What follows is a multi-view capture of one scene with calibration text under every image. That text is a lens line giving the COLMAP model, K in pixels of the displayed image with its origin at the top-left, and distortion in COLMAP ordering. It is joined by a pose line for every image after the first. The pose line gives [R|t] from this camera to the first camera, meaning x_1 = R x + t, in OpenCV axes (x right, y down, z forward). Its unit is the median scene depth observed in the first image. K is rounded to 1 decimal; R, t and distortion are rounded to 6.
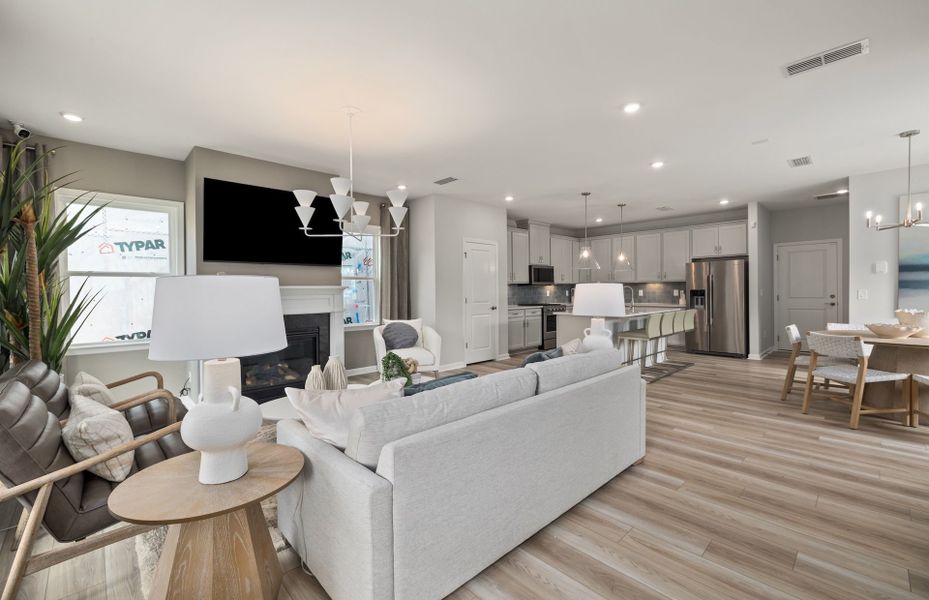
lens RADIAL K [[393.2, 0, 459.6], [0, 393.2, 292.7], [0, 0, 1]] dist [-0.000046, 0.000115]
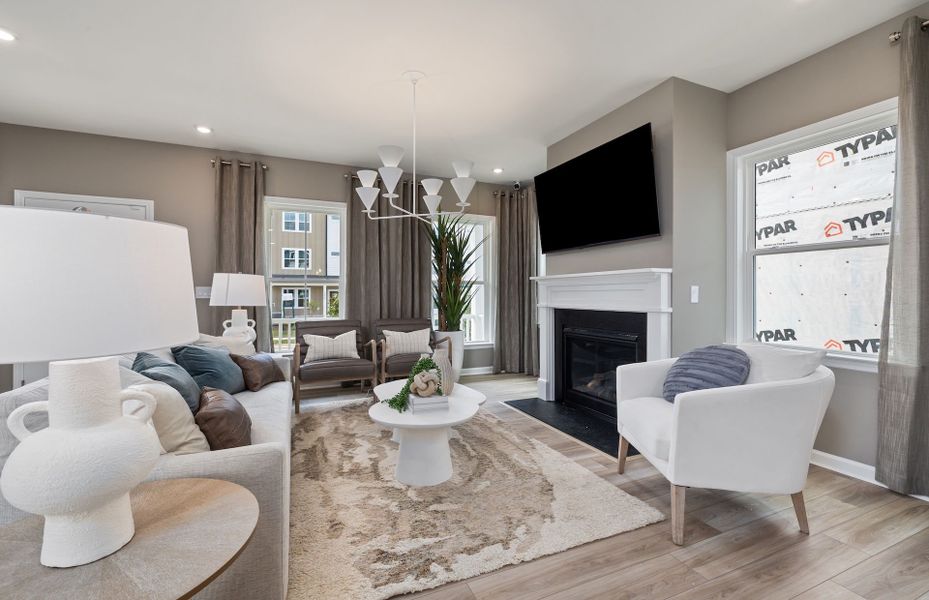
lens RADIAL K [[393.2, 0, 459.2], [0, 393.2, 296.8], [0, 0, 1]] dist [-0.000046, 0.000115]
pose [[-0.341438, 0.013384, -0.939809, 0.229208], [-0.001013, 0.999893, 0.014608, 0.010669], [0.939904, 0.005940, -0.341388, 0.599980]]
